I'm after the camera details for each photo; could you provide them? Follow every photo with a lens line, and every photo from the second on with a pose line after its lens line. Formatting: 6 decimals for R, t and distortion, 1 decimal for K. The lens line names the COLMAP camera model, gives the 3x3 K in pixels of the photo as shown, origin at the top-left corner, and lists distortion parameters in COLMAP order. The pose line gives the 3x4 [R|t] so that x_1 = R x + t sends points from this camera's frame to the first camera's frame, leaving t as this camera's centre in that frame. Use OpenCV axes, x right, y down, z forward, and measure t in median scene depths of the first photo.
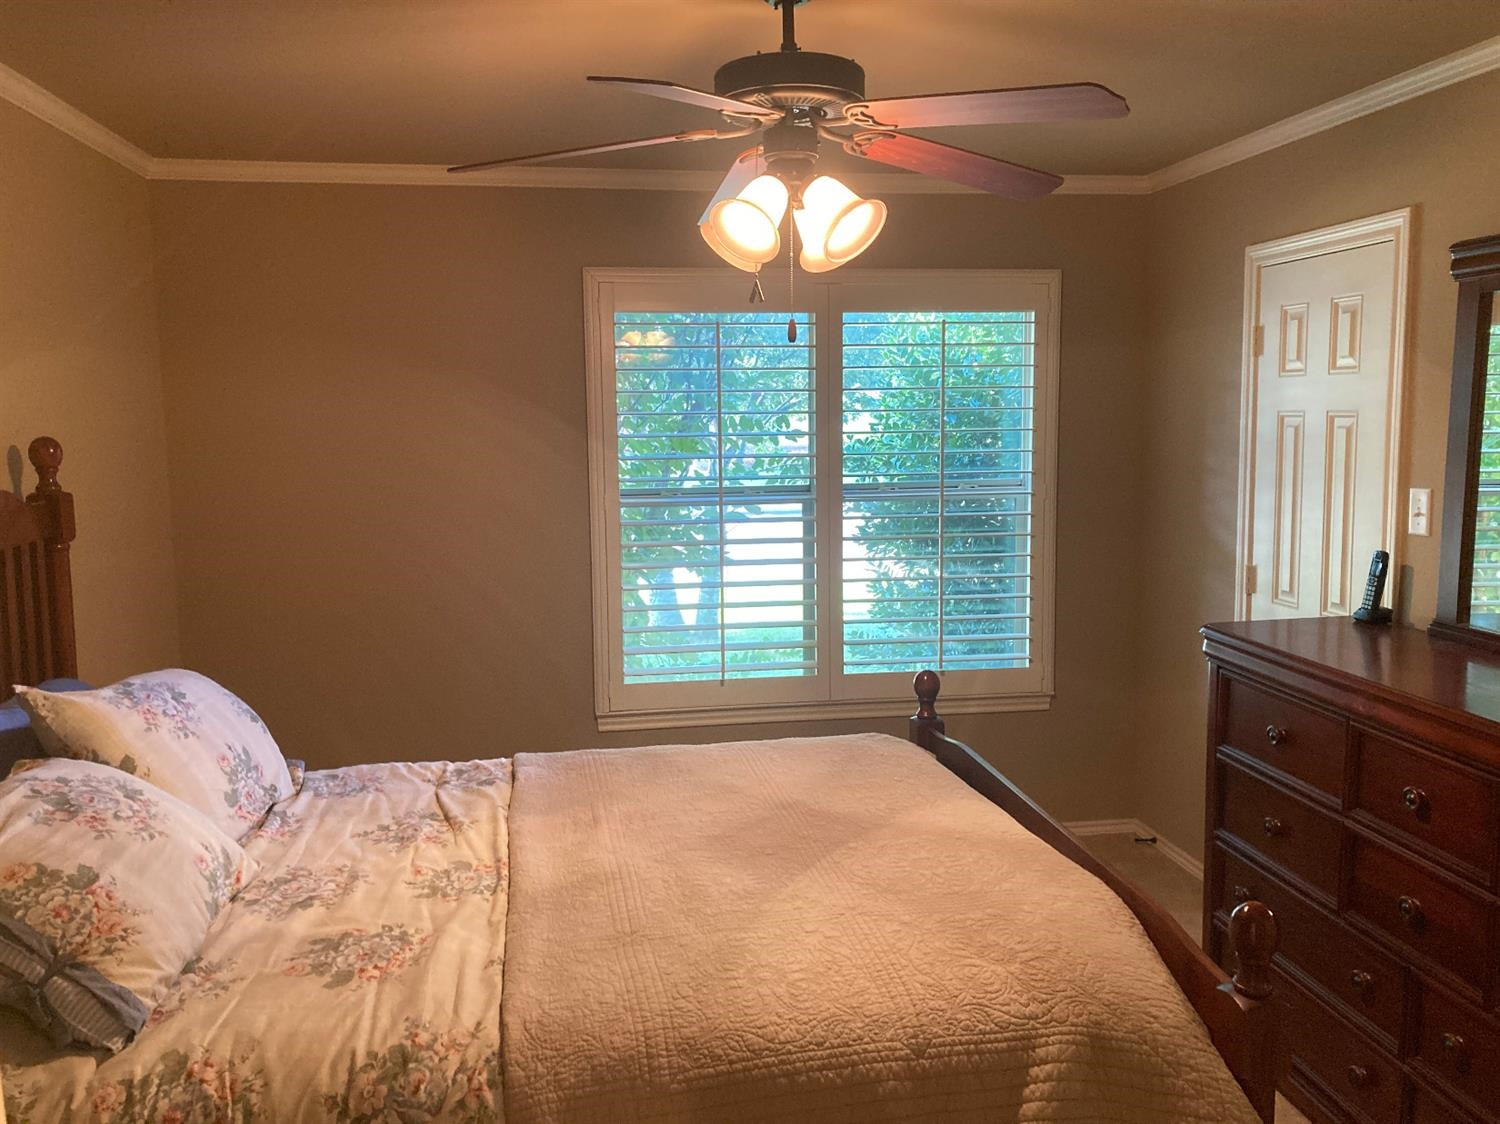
lens RADIAL K [[1230.3, 0, 753.4], [0, 1230.3, 569.6], [0, 0, 1]] dist [0.012403, -0.017762]
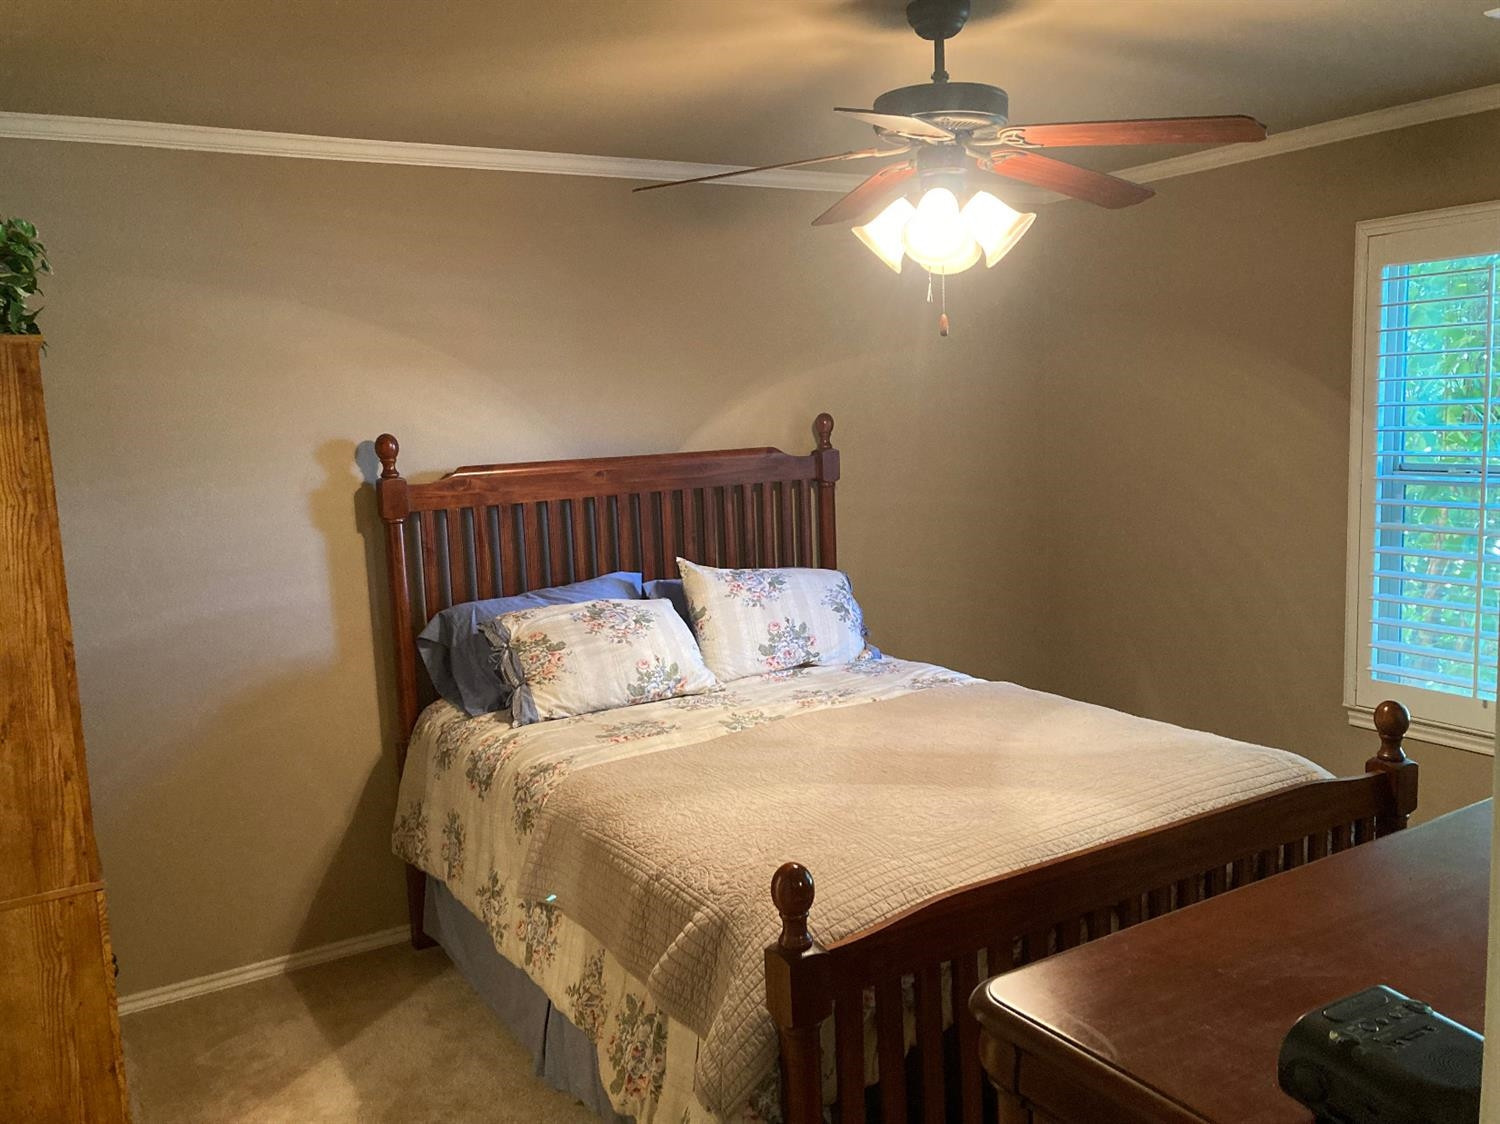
lens RADIAL K [[1230.3, 0, 755.5], [0, 1230.3, 554.3], [0, 0, 1]] dist [0.012403, -0.017762]
pose [[0.373509, 0.112770, -0.920746, 1.054151], [-0.088248, 0.992401, 0.085748, -0.070929], [0.923419, 0.049226, 0.380623, 0.419618]]
